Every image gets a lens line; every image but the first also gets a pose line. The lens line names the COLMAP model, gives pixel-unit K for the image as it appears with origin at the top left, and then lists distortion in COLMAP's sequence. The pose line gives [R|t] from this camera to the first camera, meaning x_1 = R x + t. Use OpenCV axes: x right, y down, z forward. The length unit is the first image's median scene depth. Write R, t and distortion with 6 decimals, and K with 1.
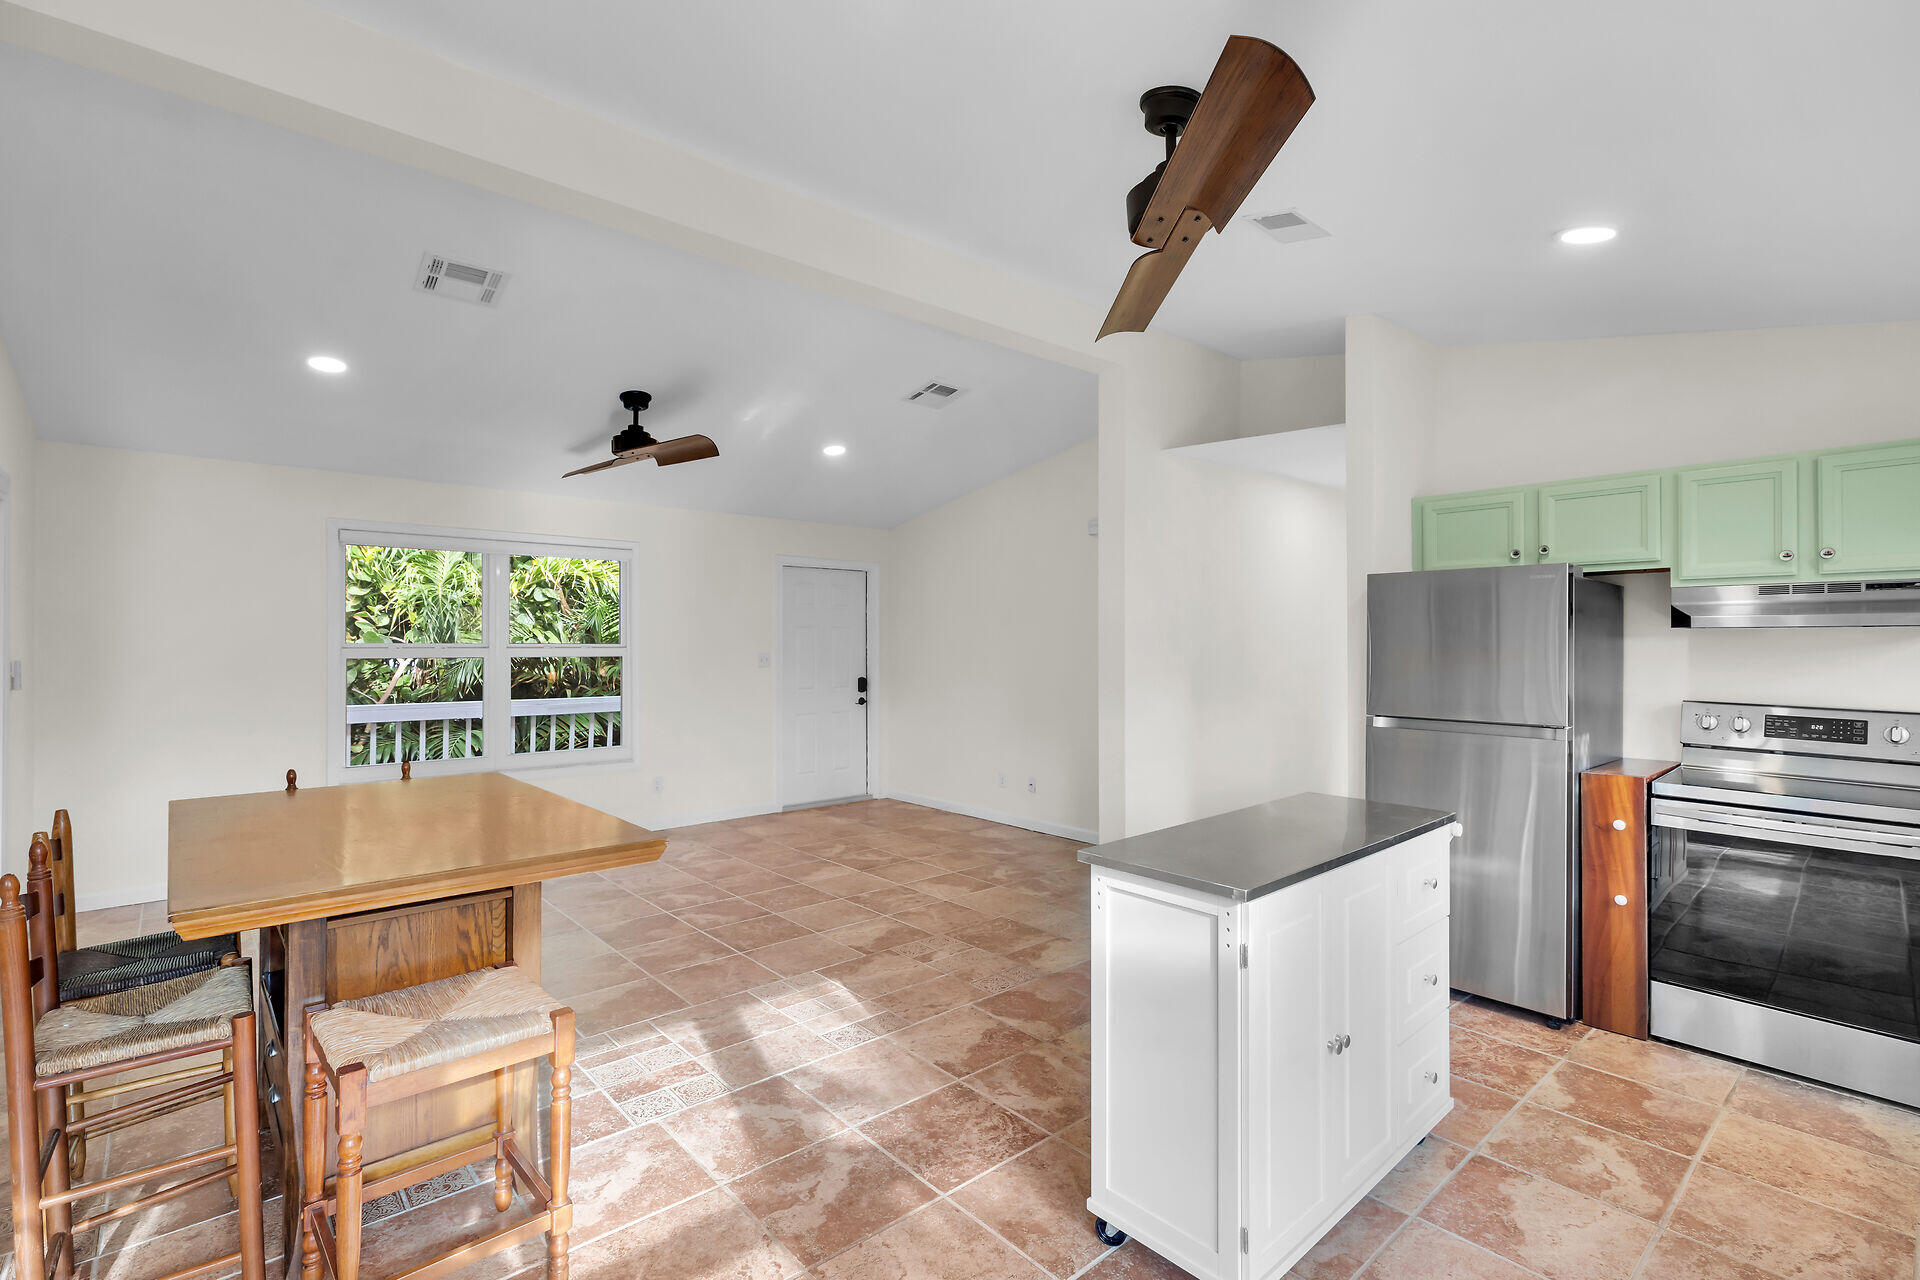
lens RADIAL K [[911.7, 0, 976.0], [0, 911.7, 655.9], [0, 0, 1]] dist [0.002477, 0.000229]
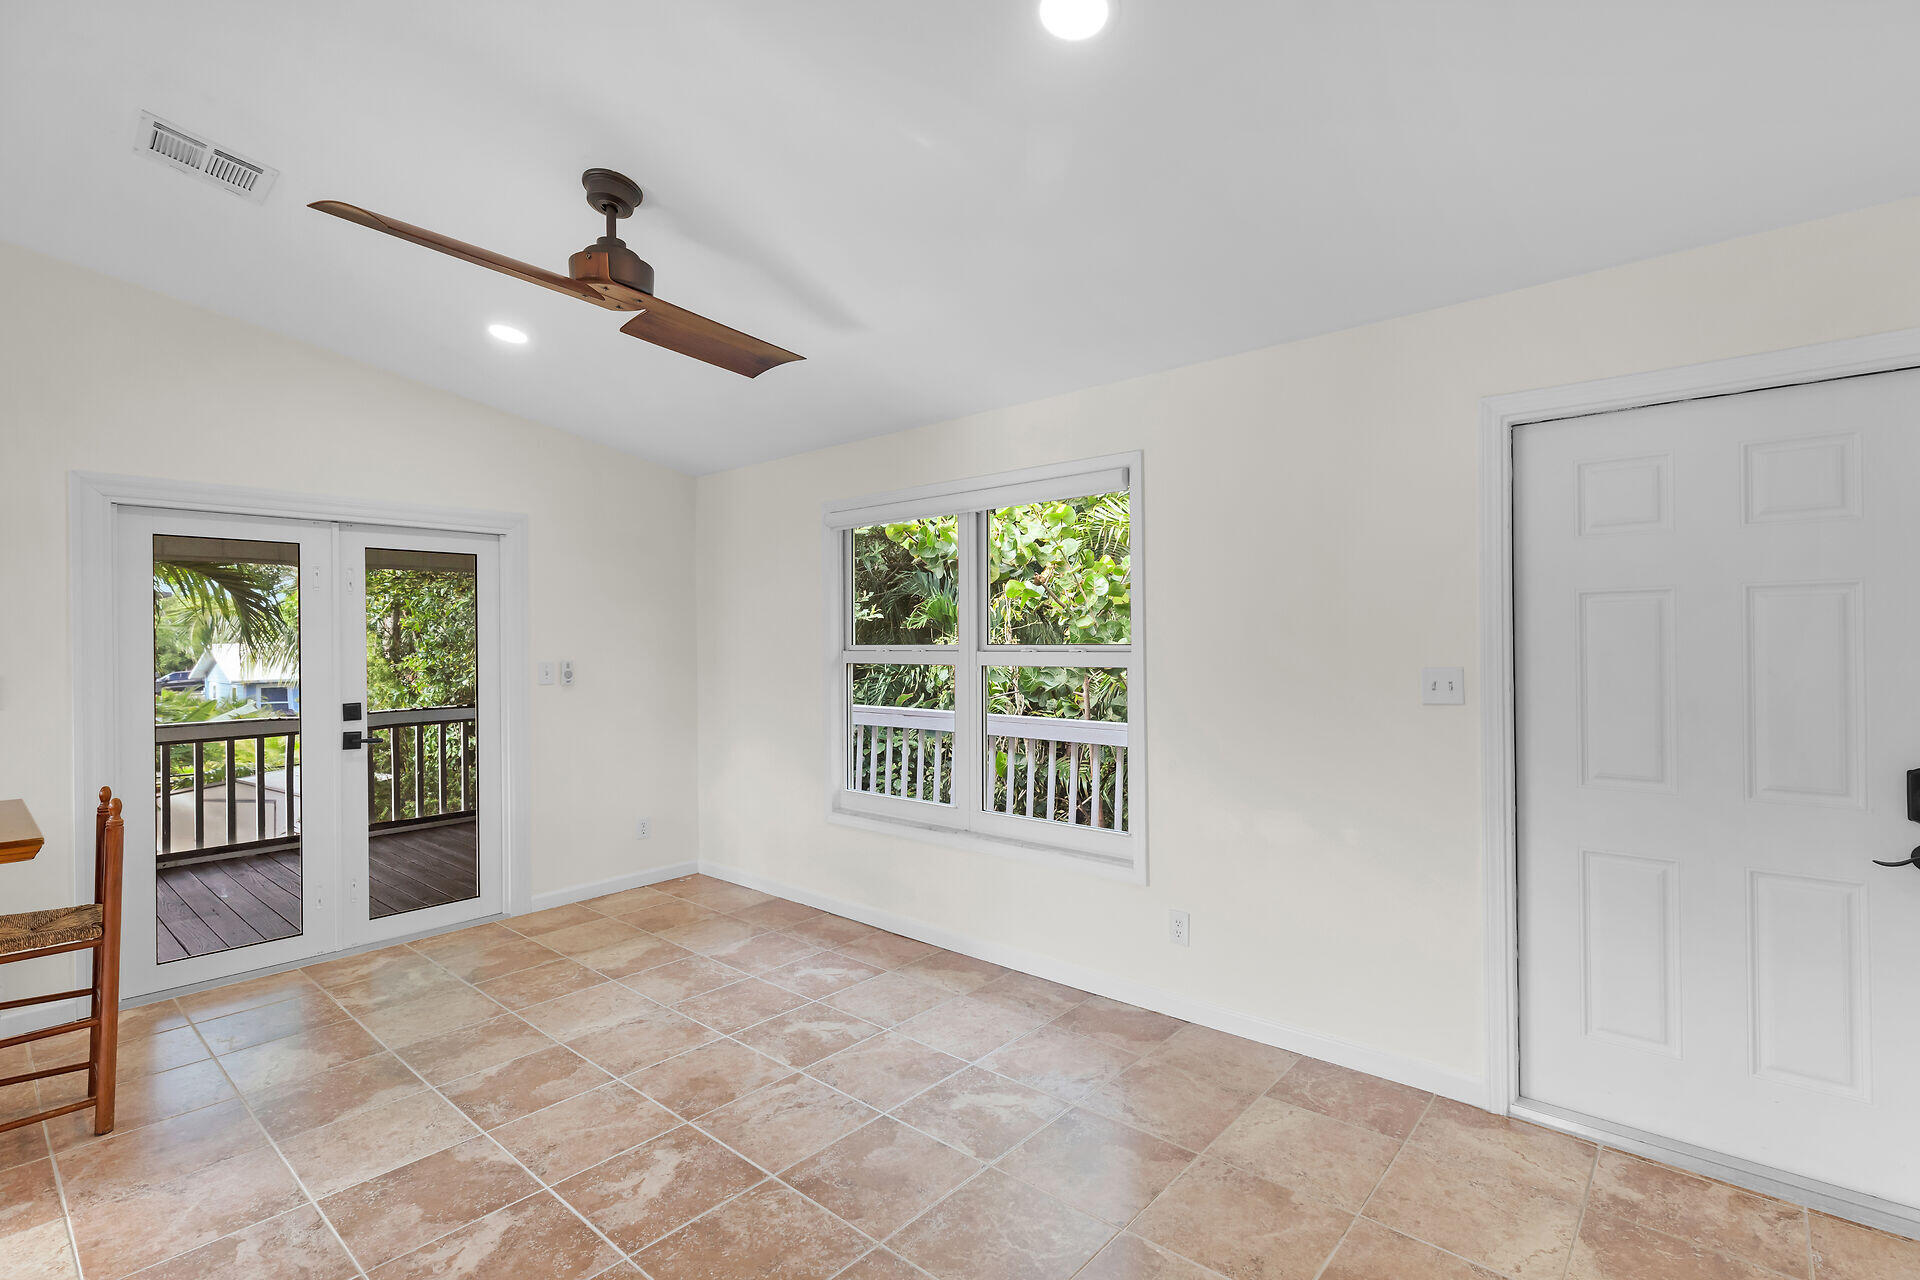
lens RADIAL K [[911.7, 0, 975.1], [0, 911.7, 653.5], [0, 0, 1]] dist [0.002477, 0.000229]
pose [[0.120920, 0.012671, -0.992581, 0.158244], [-0.011551, 0.999869, 0.011357, -0.012727], [0.992595, 0.010092, 0.121050, 1.077210]]
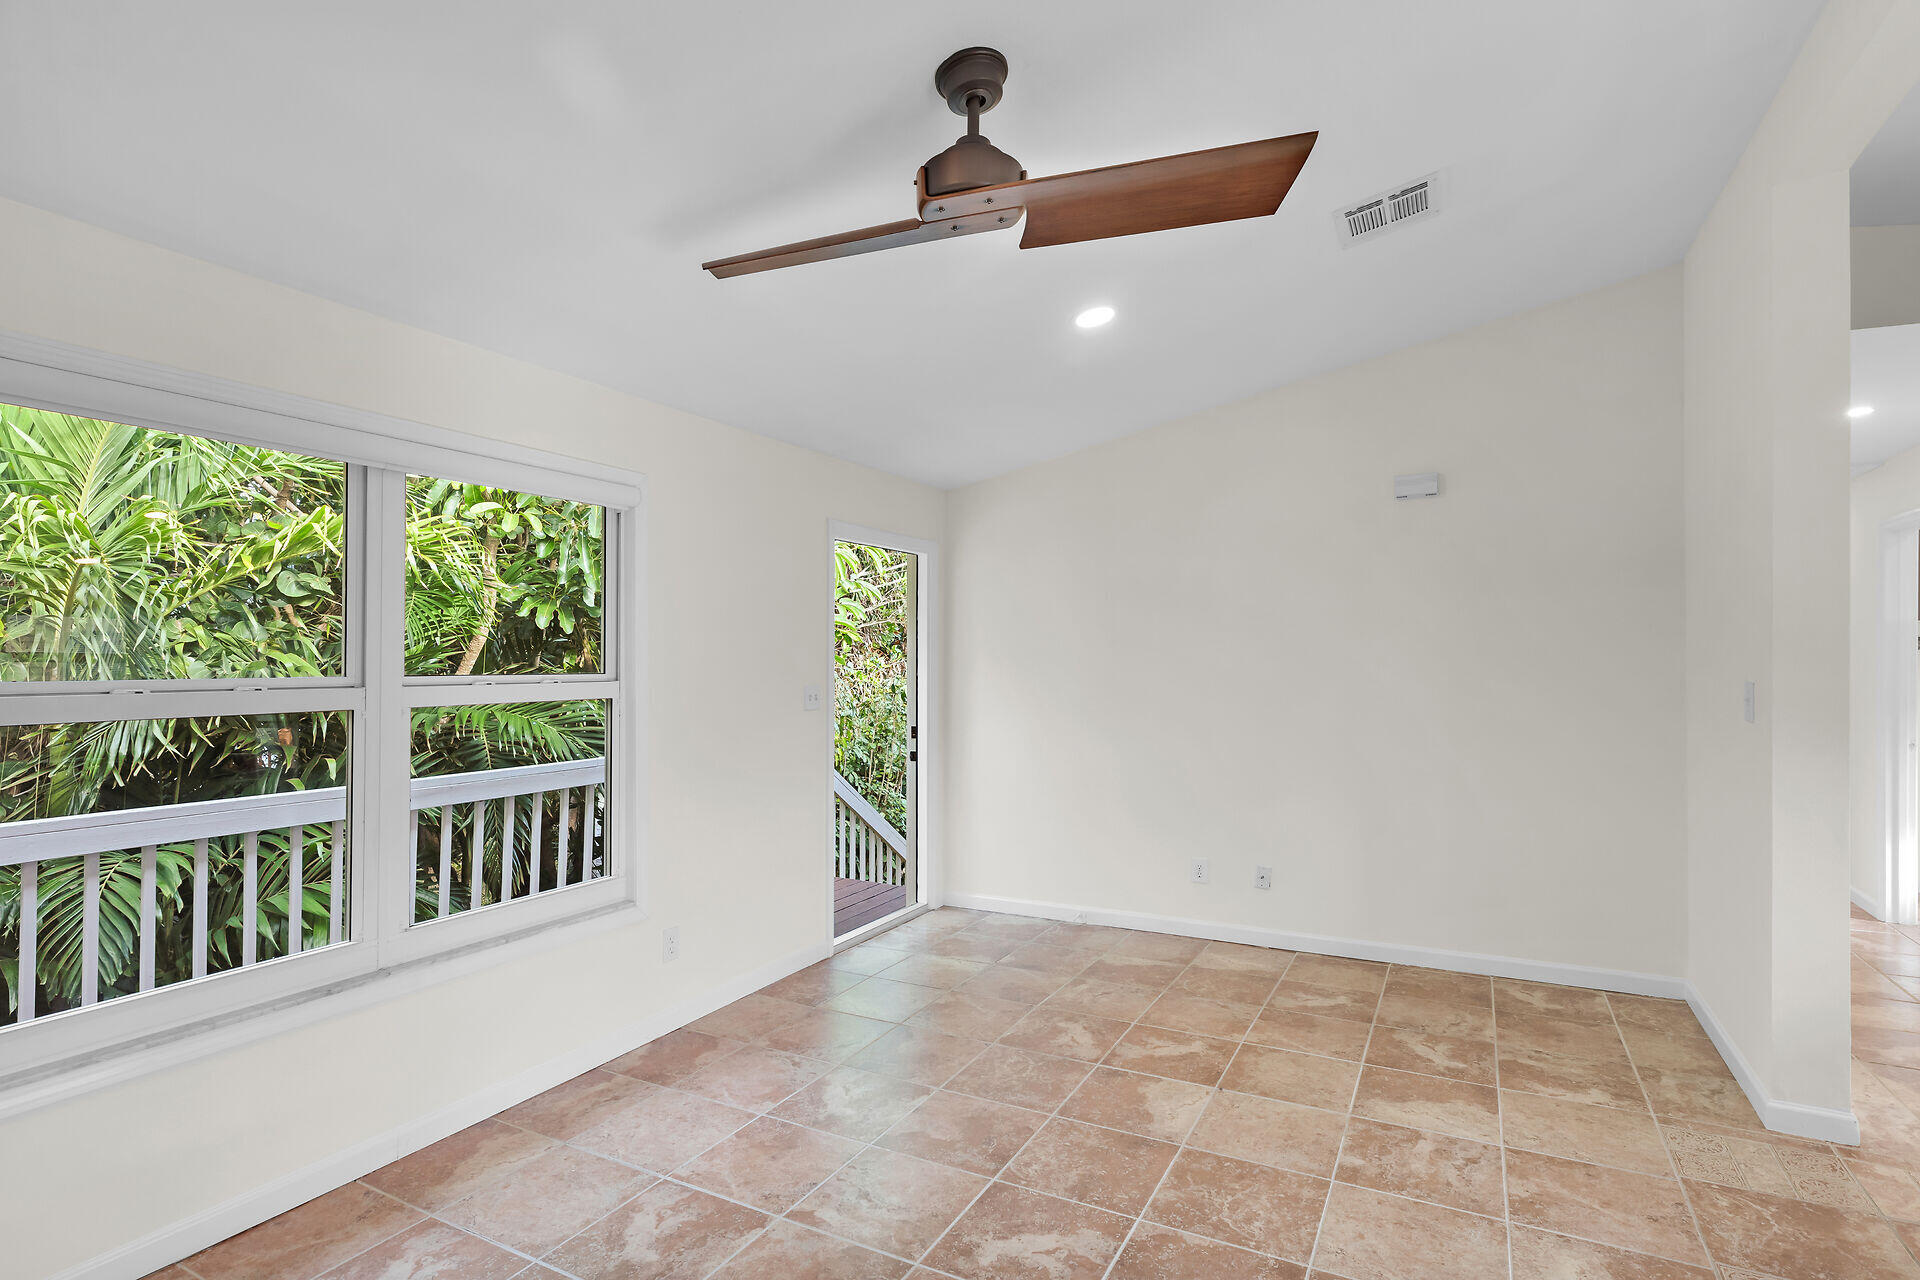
lens RADIAL K [[949.6, 0, 957.4], [0, 949.6, 637.6], [0, 0, 1]] dist [-0.000082, -0.000523]
pose [[0.939925, -0.002211, 0.341375, -0.493549], [0.019093, 0.998754, -0.046100, -0.003892], [-0.340847, 0.049848, 0.938796, 0.560294]]
